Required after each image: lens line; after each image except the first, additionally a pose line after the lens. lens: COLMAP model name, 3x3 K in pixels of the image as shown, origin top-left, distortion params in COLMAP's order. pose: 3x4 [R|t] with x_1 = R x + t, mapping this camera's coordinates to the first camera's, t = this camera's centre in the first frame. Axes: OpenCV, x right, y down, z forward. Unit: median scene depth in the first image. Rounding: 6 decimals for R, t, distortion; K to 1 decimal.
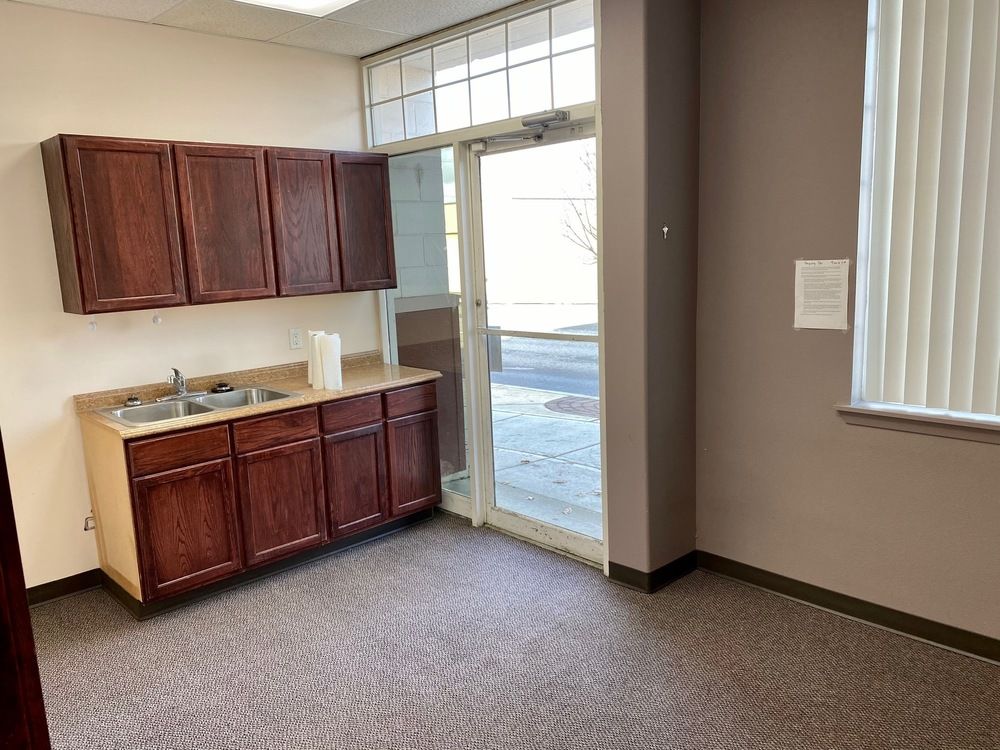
lens RADIAL K [[754.7, 0, 501.3], [0, 754.7, 373.0], [0, 0, 1]] dist [0.038717, -0.028837]
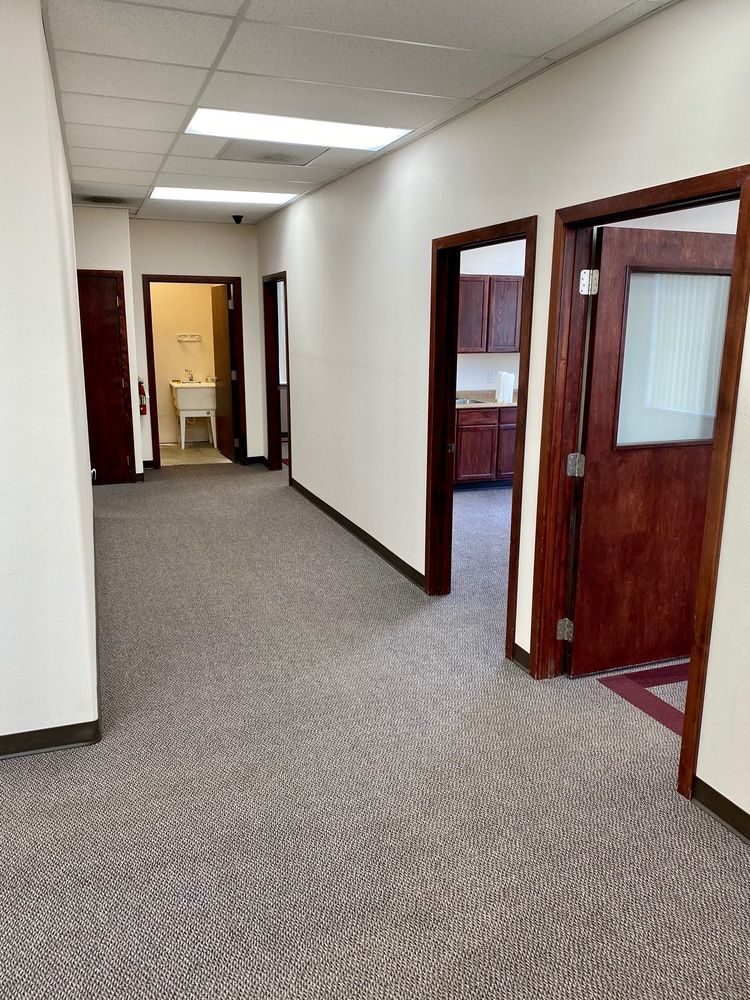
lens RADIAL K [[754.7, 0, 375.3], [0, 754.7, 500.6], [0, 0, 1]] dist [0.038717, -0.028837]
pose [[0.914098, 0.140257, -0.380464, 0.245875], [-0.114041, 0.989325, 0.090720, 0.136262], [0.389126, -0.039539, 0.920335, -0.947259]]
